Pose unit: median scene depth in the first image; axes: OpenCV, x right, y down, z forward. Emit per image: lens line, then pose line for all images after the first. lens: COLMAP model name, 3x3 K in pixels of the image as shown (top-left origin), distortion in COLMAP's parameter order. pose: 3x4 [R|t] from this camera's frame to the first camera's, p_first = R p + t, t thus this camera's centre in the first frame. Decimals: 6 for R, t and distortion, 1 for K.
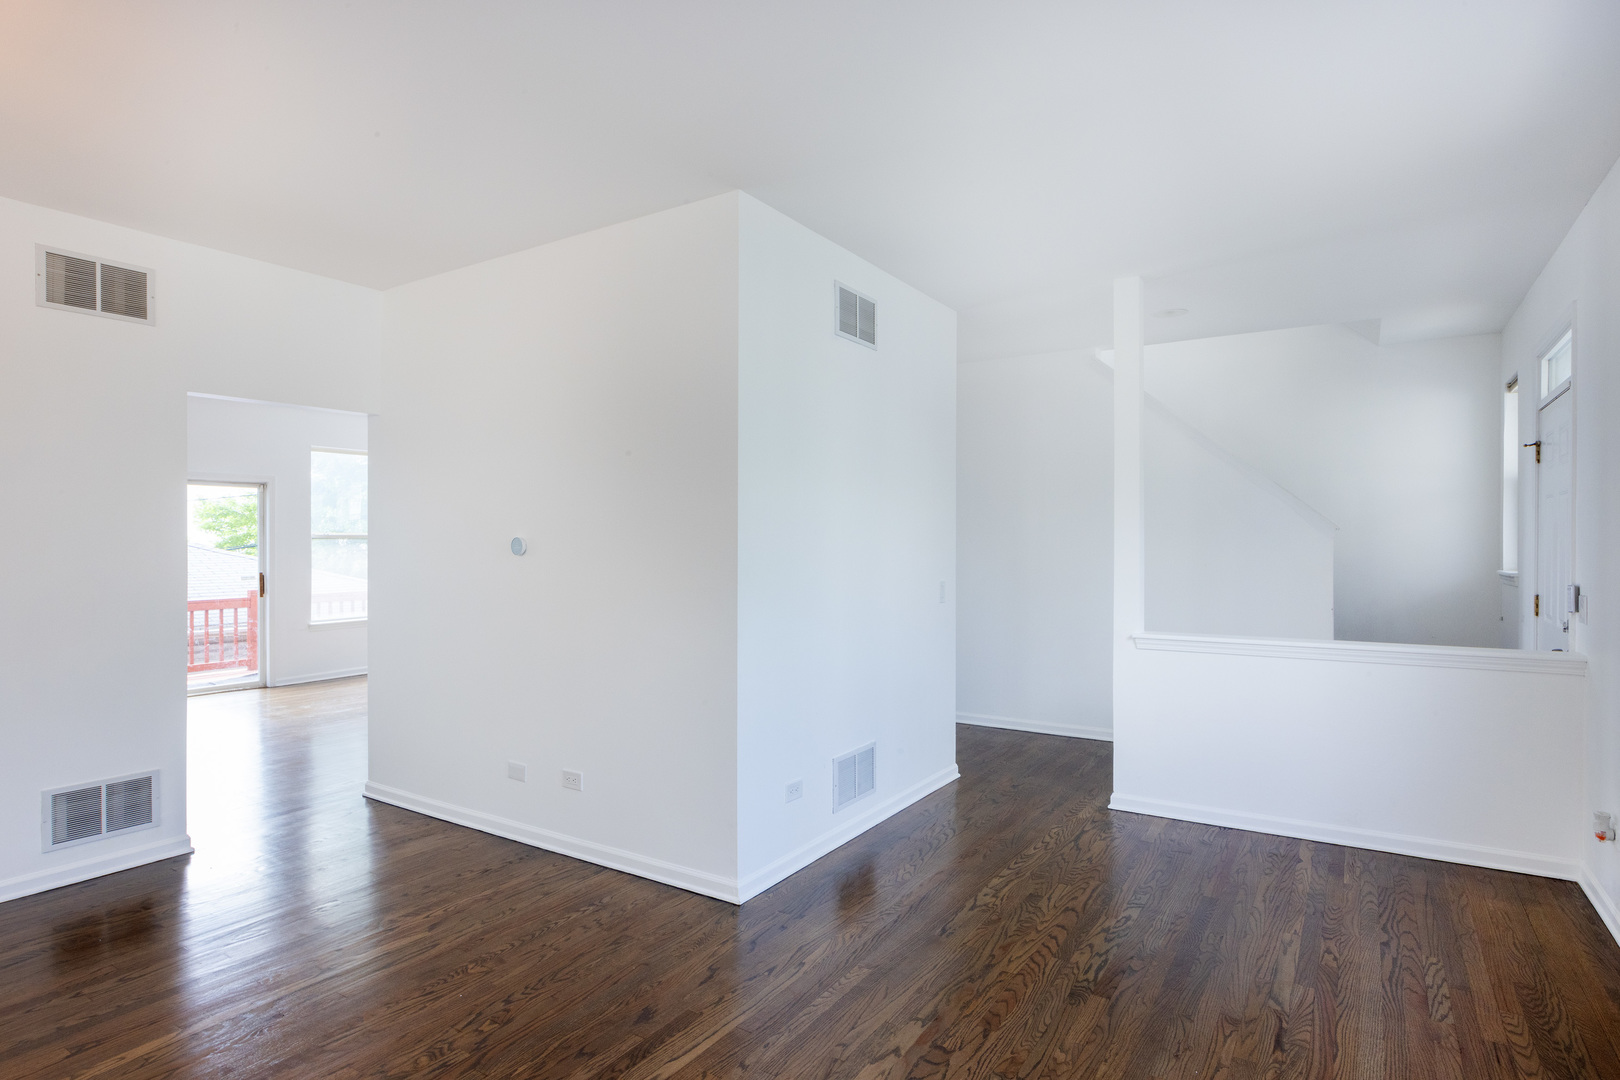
lens RADIAL K [[863.7, 0, 797.7], [0, 863.7, 537.4], [0, 0, 1]] dist [-0.001104, -0.001034]
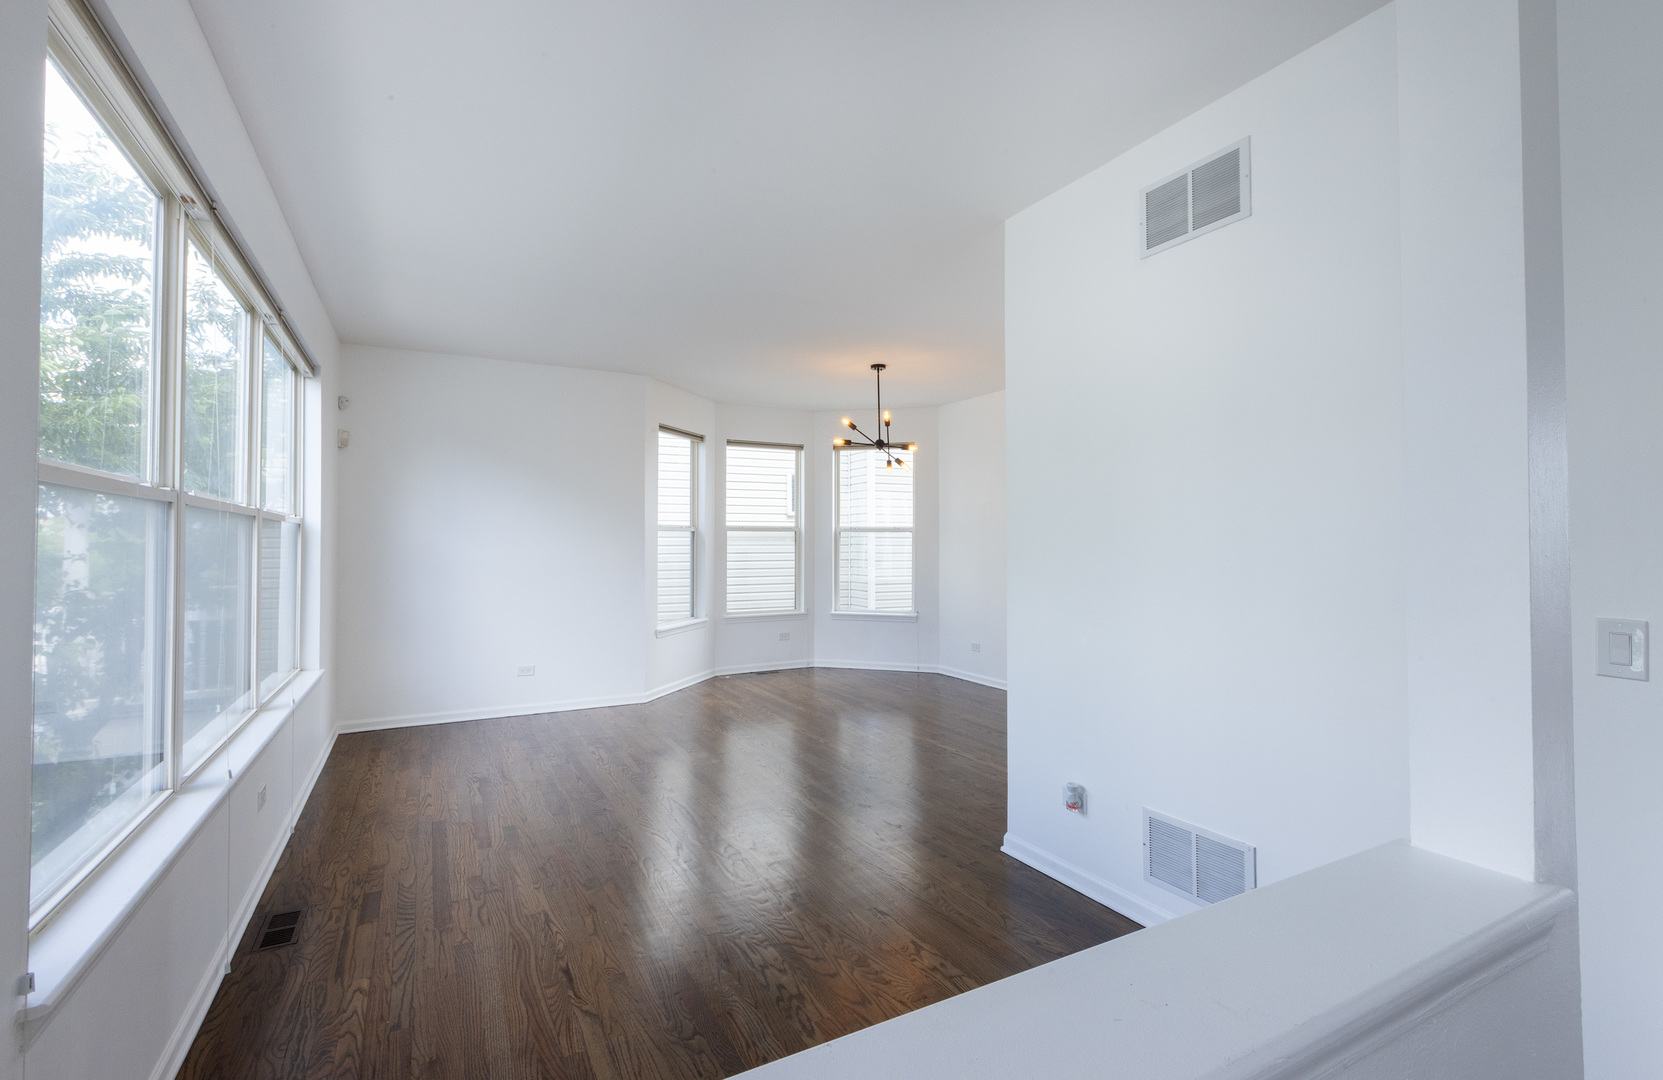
lens RADIAL K [[743.9, 0, 837.0], [0, 743.9, 524.7], [0, 0, 1]] dist [-0.000146, 0.000383]
pose [[-0.471815, -0.020401, -0.881462, 0.990500], [0.007580, 0.999601, -0.027193, 0.024426], [0.881665, -0.019511, -0.471472, 1.399646]]
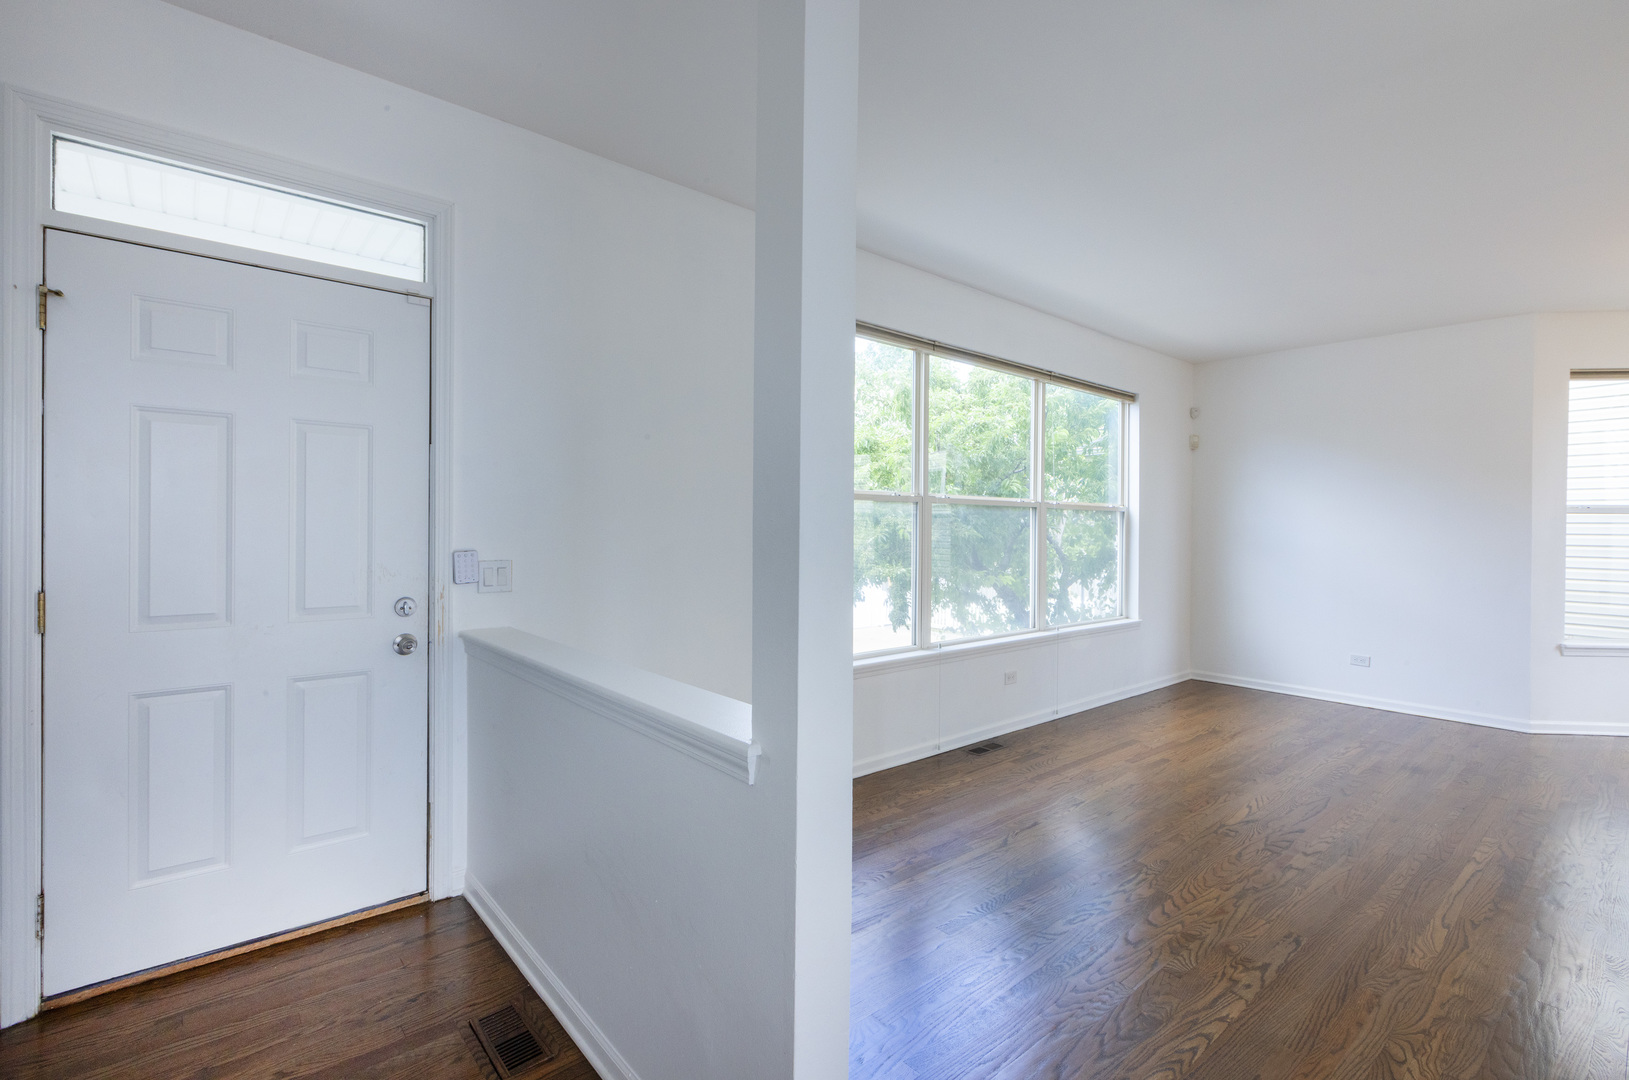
lens RADIAL K [[732.3, 0, 832.3], [0, 732.3, 534.8], [0, 0, 1]] dist [0.000595, -0.000070]
pose [[-0.963391, -0.010159, 0.267909, 0.440371], [-0.010823, 0.999941, -0.001004, 0.045714], [-0.267883, -0.003867, -0.963444, 1.889599]]
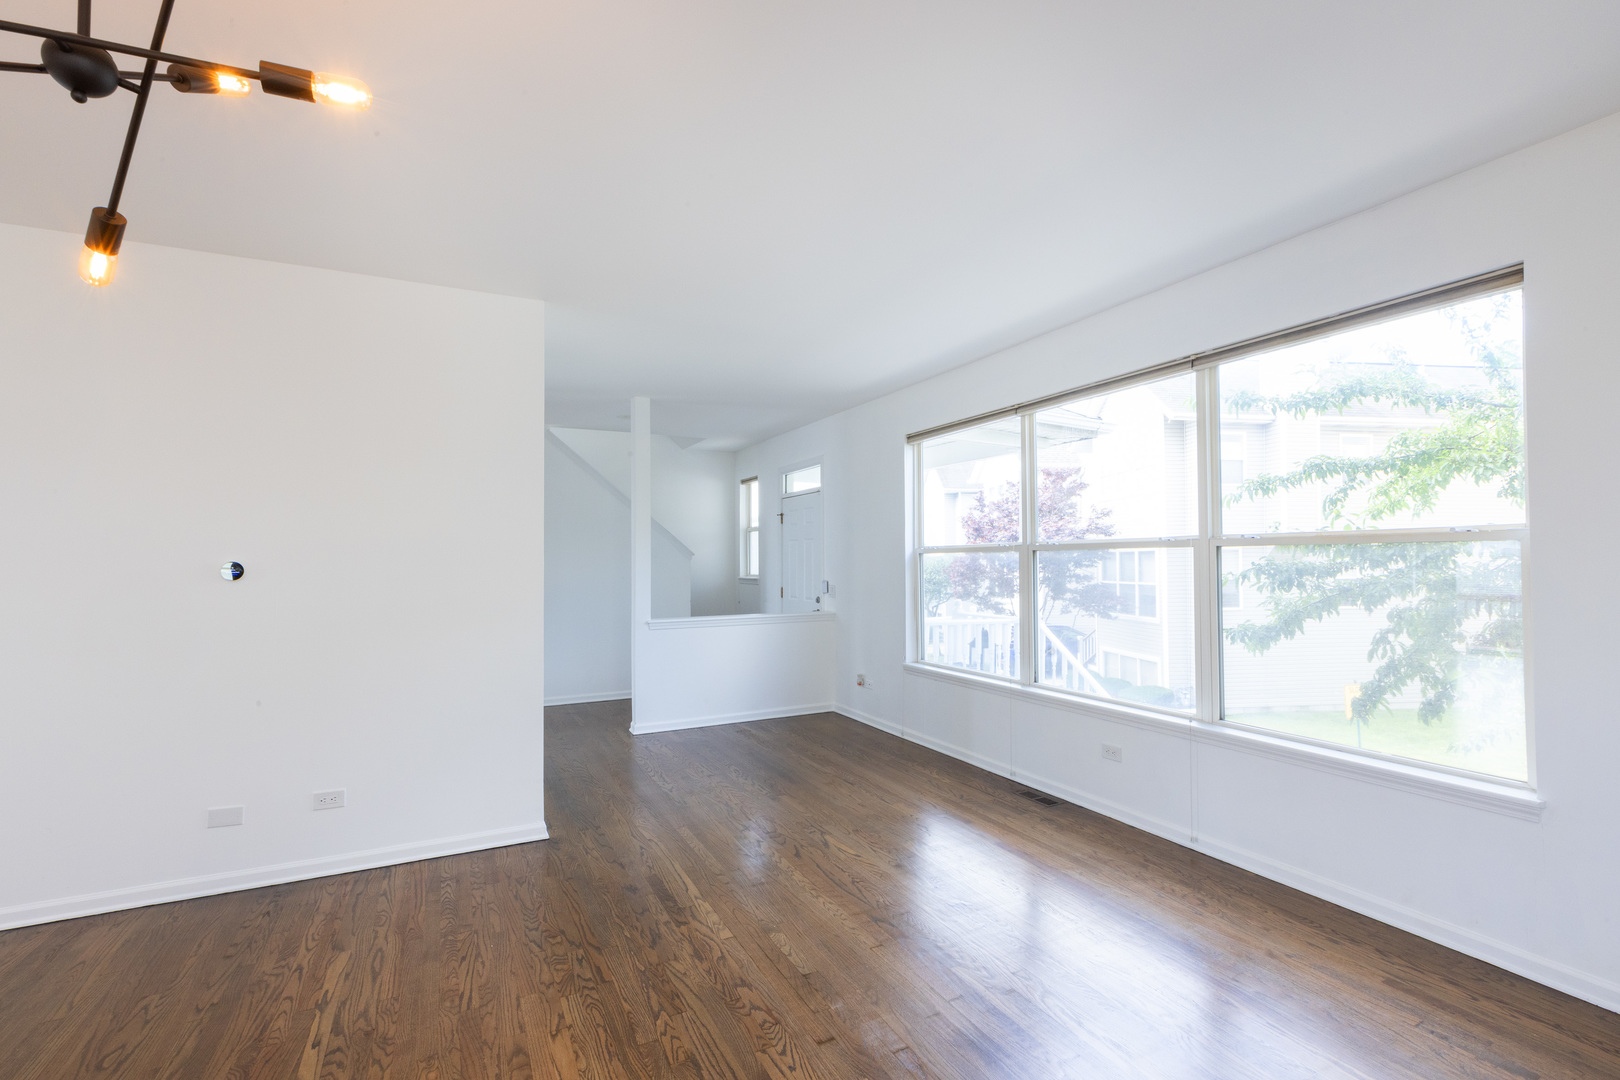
lens RADIAL K [[734.2, 0, 808.2], [0, 734.2, 540.6], [0, 0, 1]] dist [0.010667, -0.000626]
pose [[0.504314, 0.021141, 0.863262, -0.930439], [0.000169, 0.999698, -0.024580, -0.003436], [-0.863520, 0.012542, 0.504158, 0.088912]]
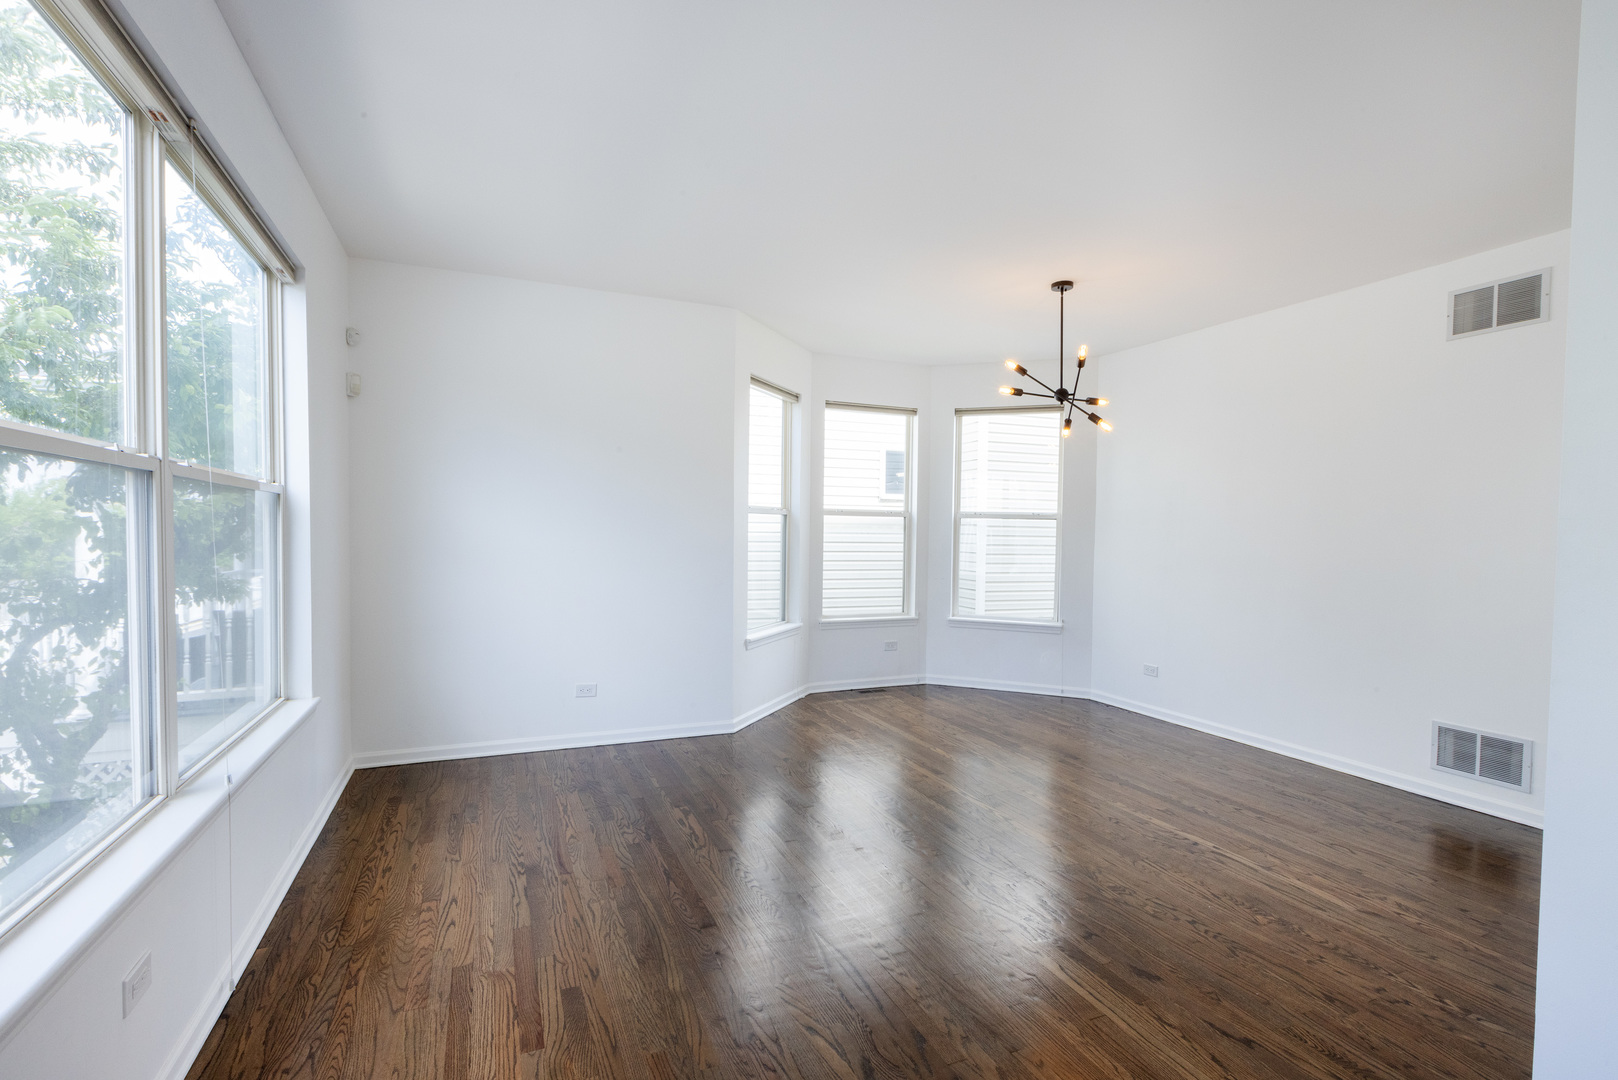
lens RADIAL K [[743.1, 0, 801.7], [0, 743.1, 550.8], [0, 0, 1]] dist [0.005416, 0.000124]
pose [[-0.559060, 0.015572, -0.828981, 0.656665], [-0.007028, 0.999699, 0.023518, 0.024424], [0.829097, 0.018974, -0.558782, 0.960836]]
